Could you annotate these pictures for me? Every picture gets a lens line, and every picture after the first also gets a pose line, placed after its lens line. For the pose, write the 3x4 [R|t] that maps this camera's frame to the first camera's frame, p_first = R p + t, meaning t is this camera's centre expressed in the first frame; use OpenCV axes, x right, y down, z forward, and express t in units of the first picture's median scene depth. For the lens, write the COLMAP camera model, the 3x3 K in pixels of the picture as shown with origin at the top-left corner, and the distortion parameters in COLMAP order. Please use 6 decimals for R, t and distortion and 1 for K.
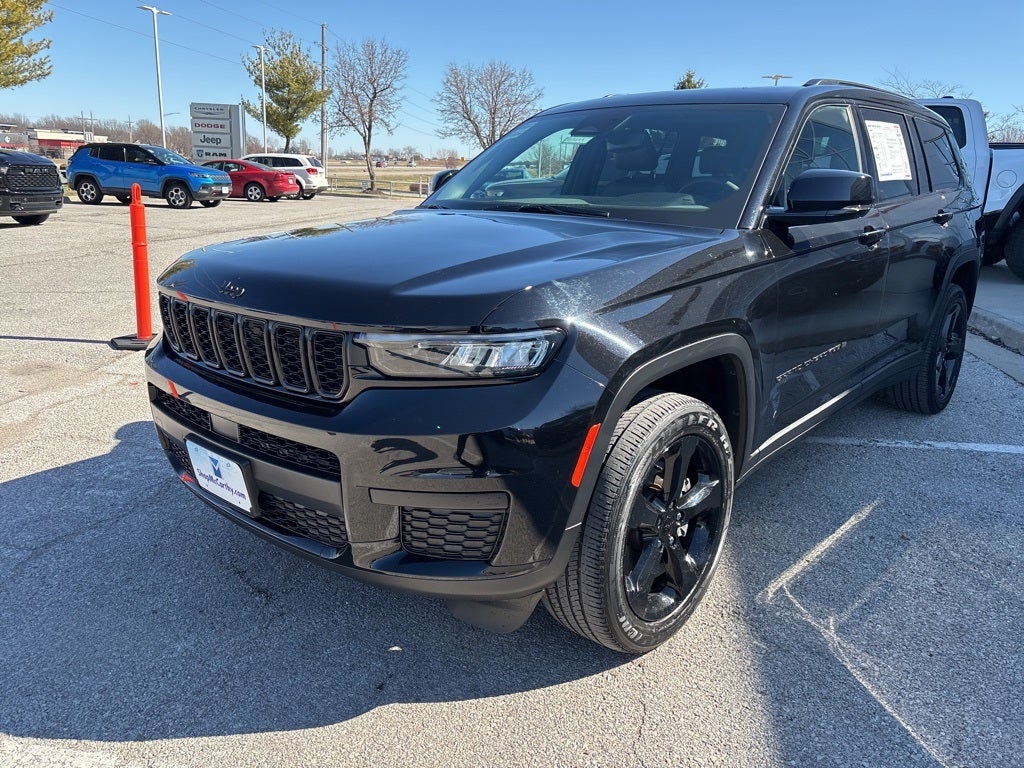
lens RADIAL K [[772.0, 0, 507.4], [0, 772.0, 379.0], [0, 0, 1]] dist [0.047090, -0.053115]
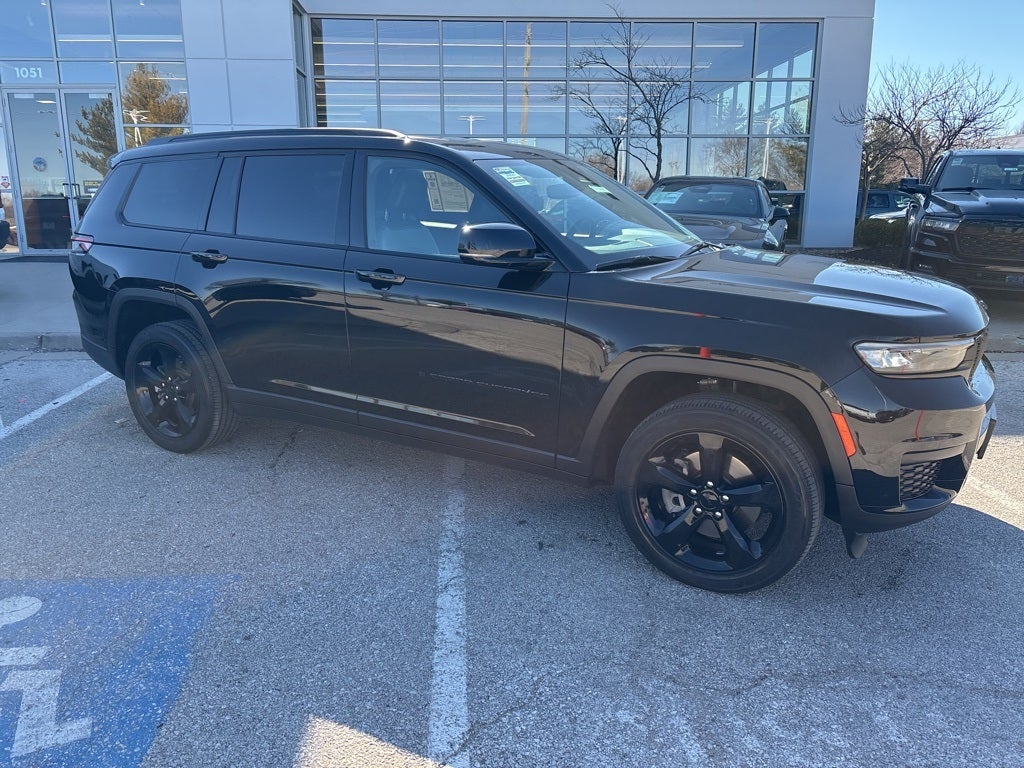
lens RADIAL K [[772.0, 0, 508.5], [0, 772.0, 382.4], [0, 0, 1]] dist [0.047090, -0.053115]
pose [[-0.205094, -0.249843, 0.946316, -1.133427], [0.246948, 0.922378, 0.297044, -0.451284], [-0.947076, 0.294613, -0.127476, 1.466612]]
